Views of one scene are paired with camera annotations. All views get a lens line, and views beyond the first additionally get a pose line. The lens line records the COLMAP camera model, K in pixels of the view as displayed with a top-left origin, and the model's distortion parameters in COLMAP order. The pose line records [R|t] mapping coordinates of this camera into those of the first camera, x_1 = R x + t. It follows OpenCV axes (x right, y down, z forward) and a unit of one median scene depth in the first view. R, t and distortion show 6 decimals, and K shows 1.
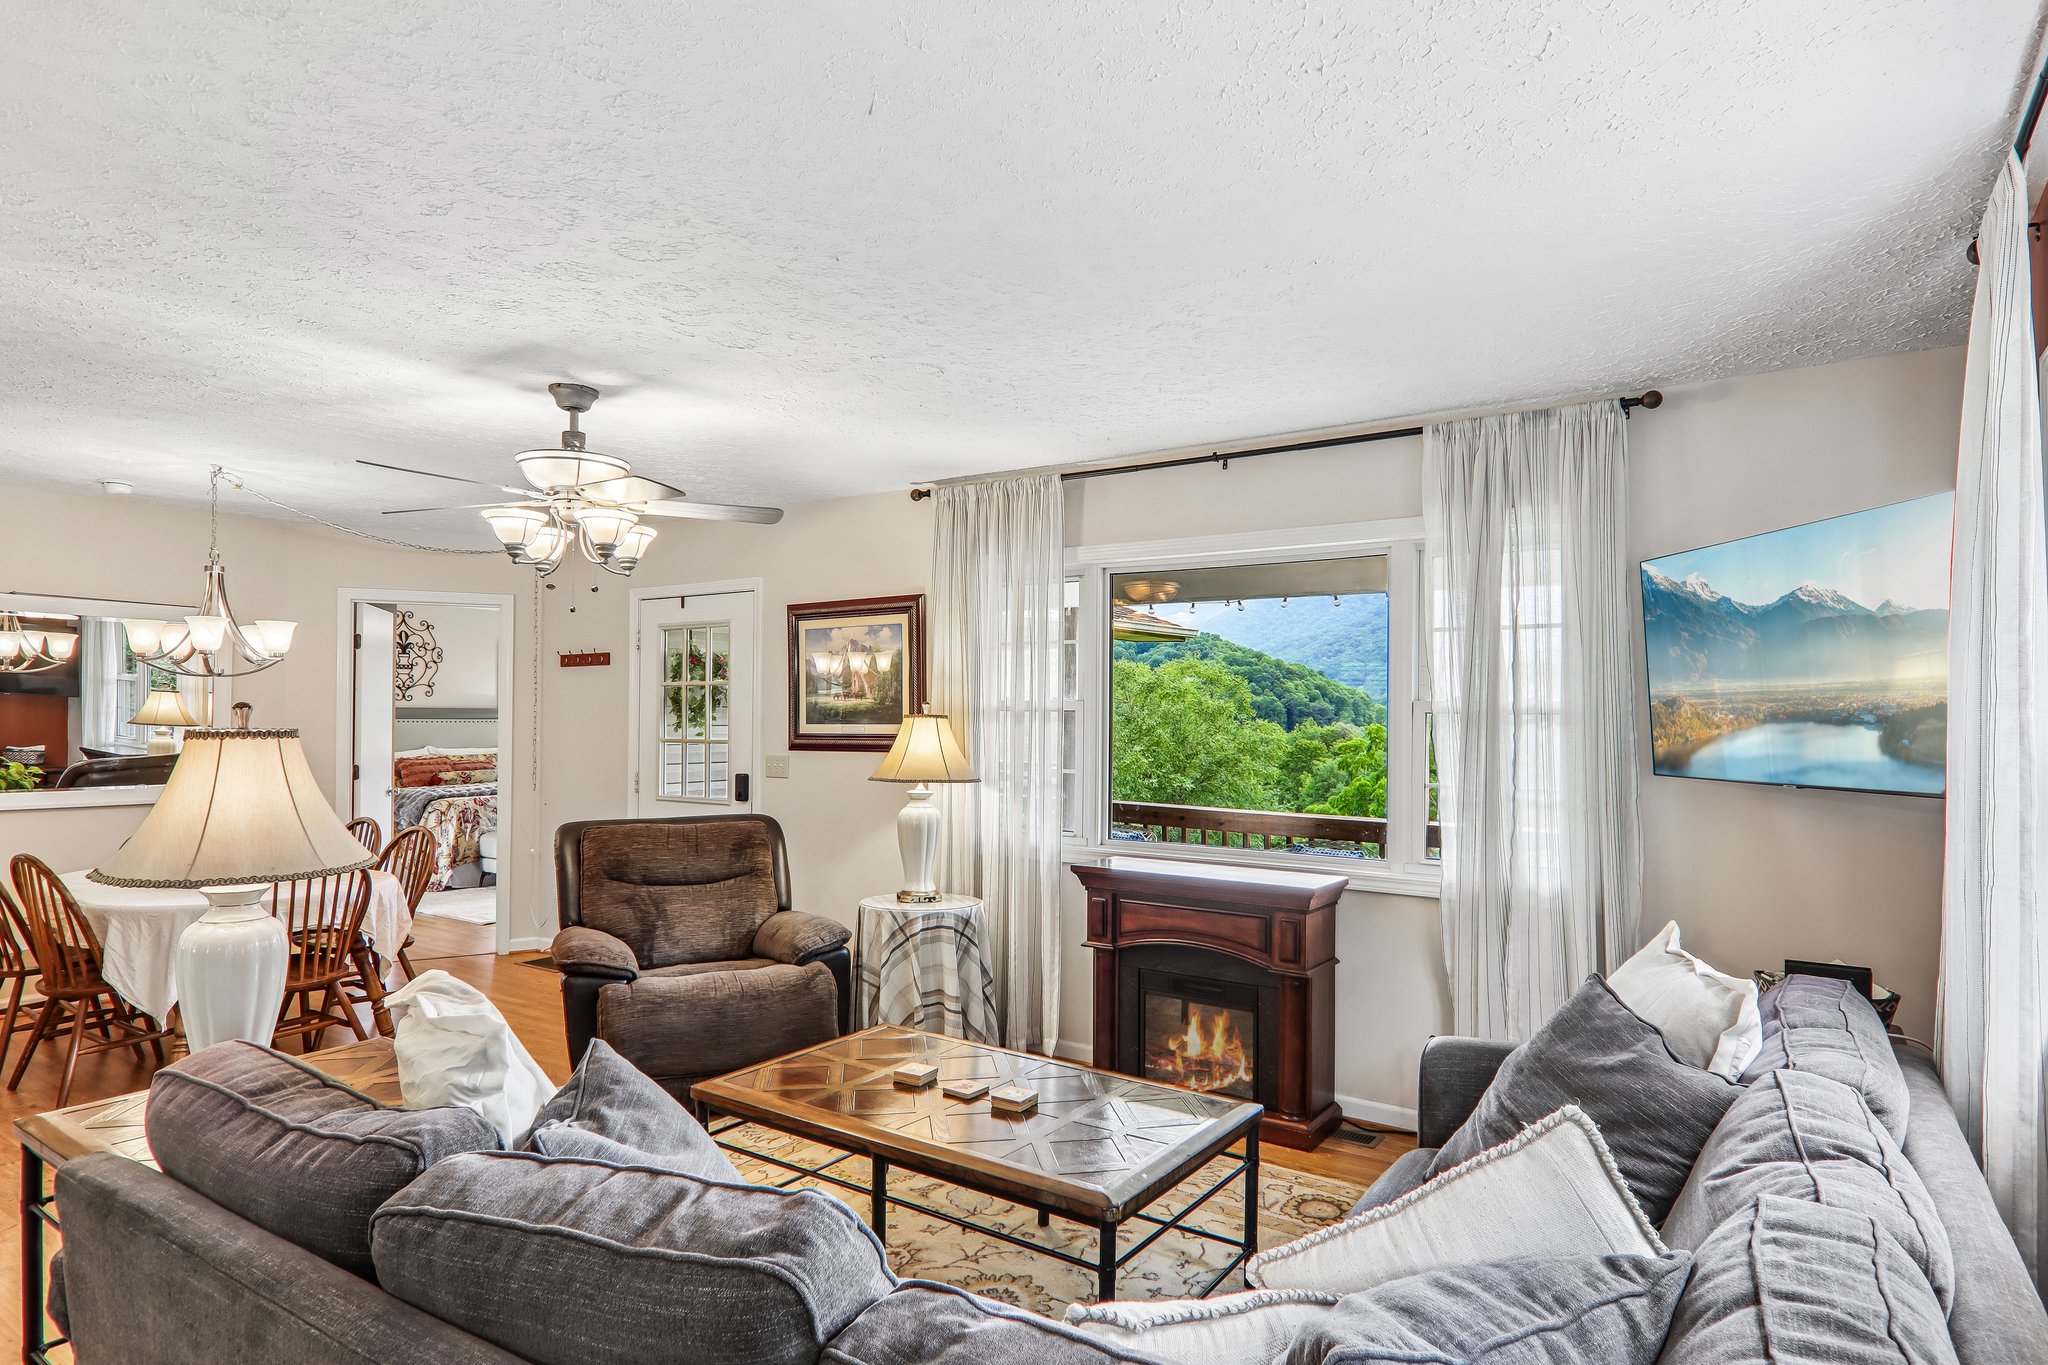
lens RADIAL K [[1145.6, 0, 1010.8], [0, 1145.6, 696.5], [0, 0, 1]] dist [0.026174, -0.018695]
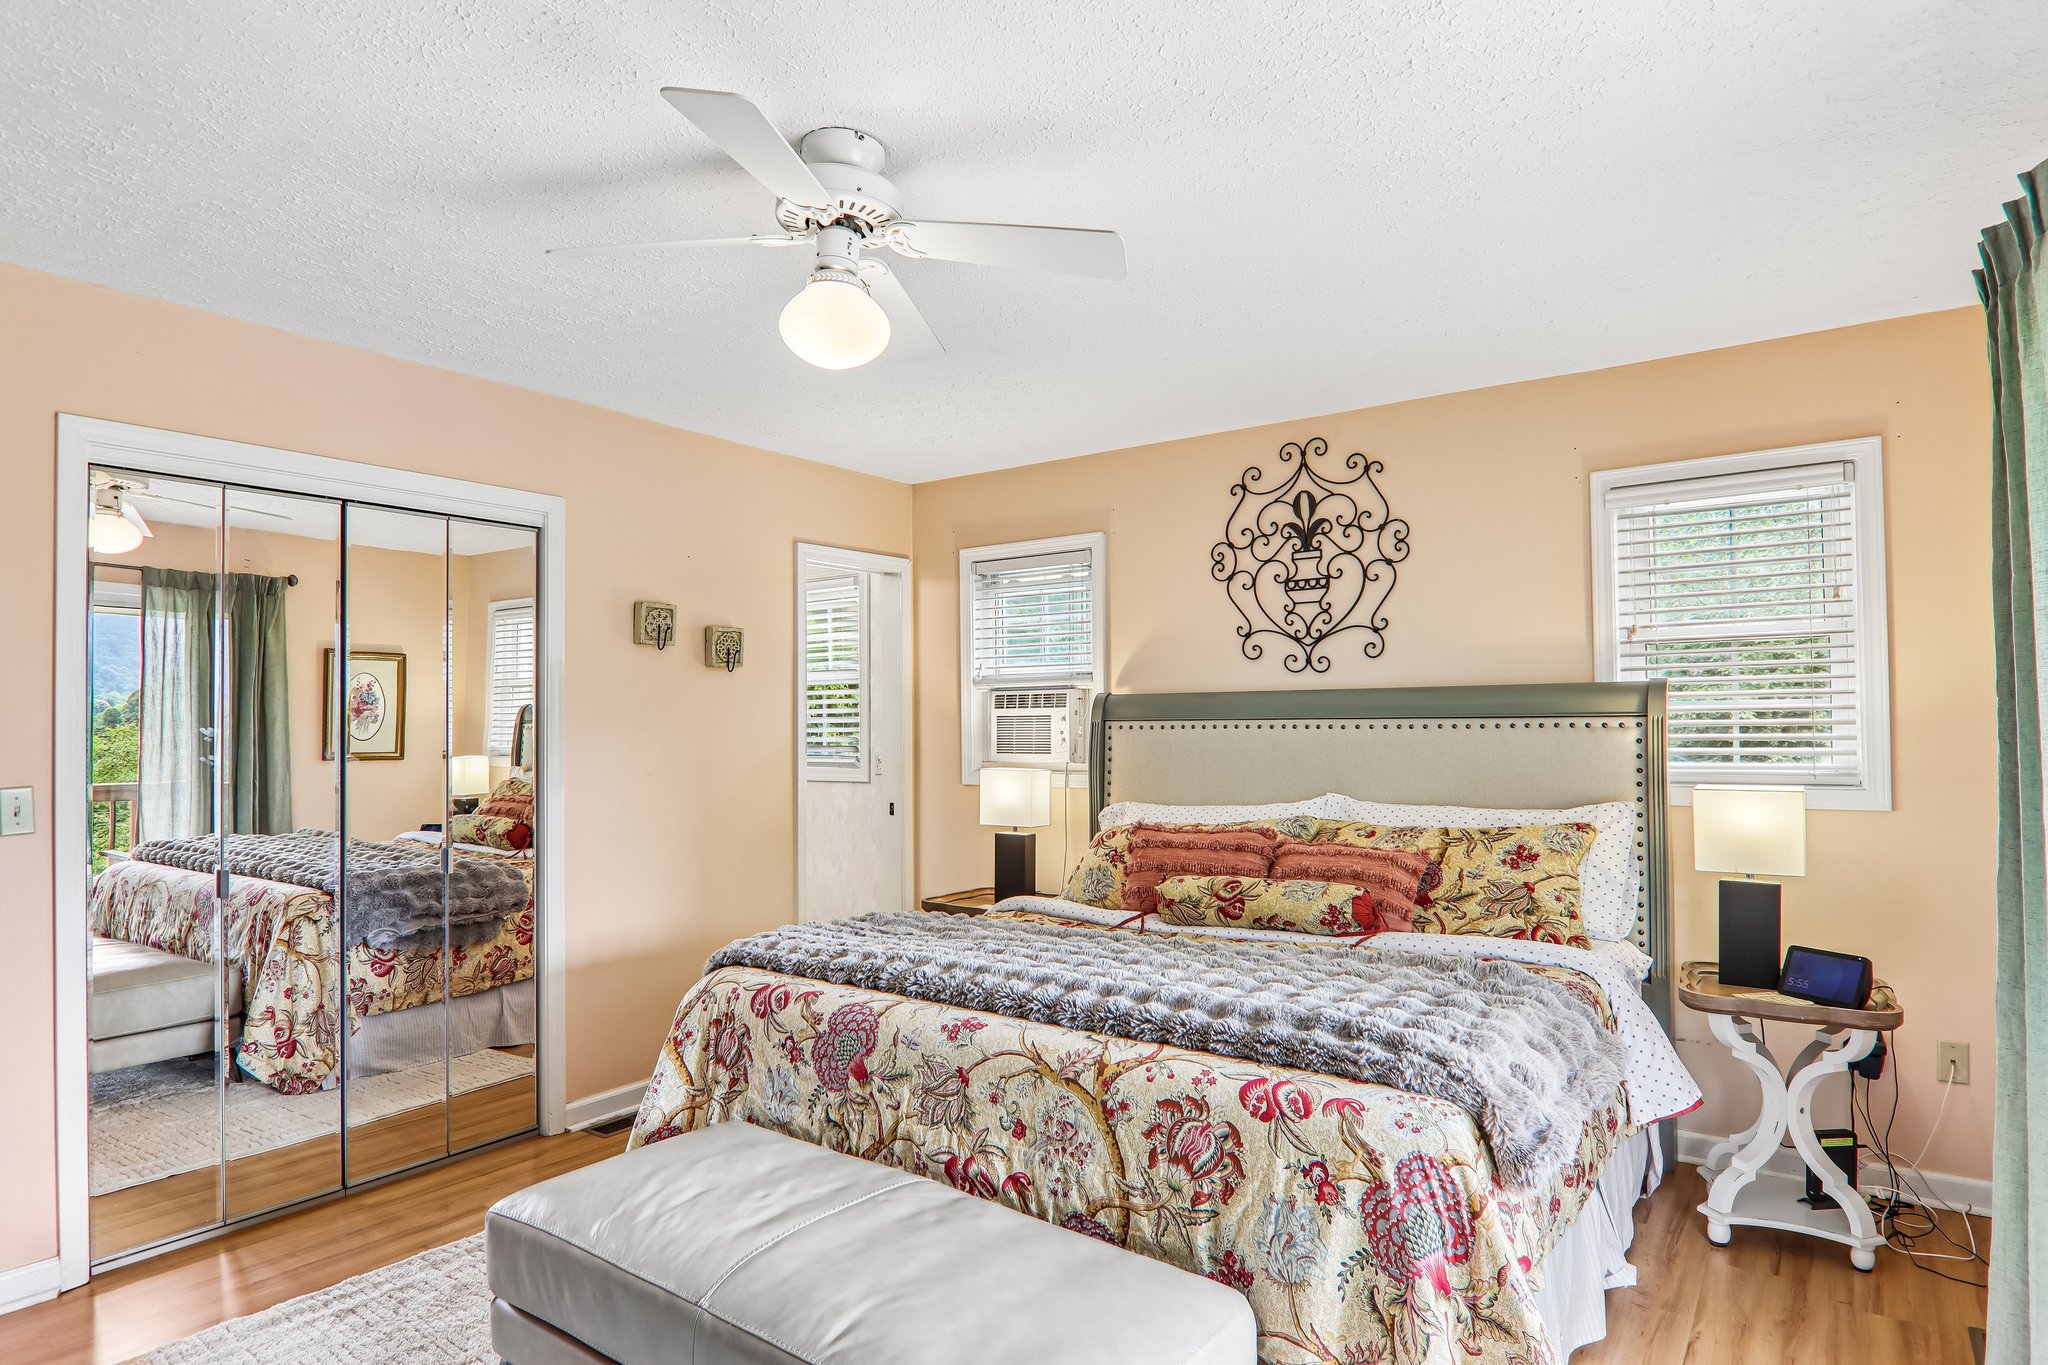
lens RADIAL K [[1145.6, 0, 1030.9], [0, 1145.6, 686.7], [0, 0, 1]] dist [0.026174, -0.018695]
pose [[-0.019908, -0.039550, -0.999019, -0.170725], [0.023114, 0.998932, -0.040007, 0.025360], [0.999535, -0.023888, -0.018973, 1.081174]]
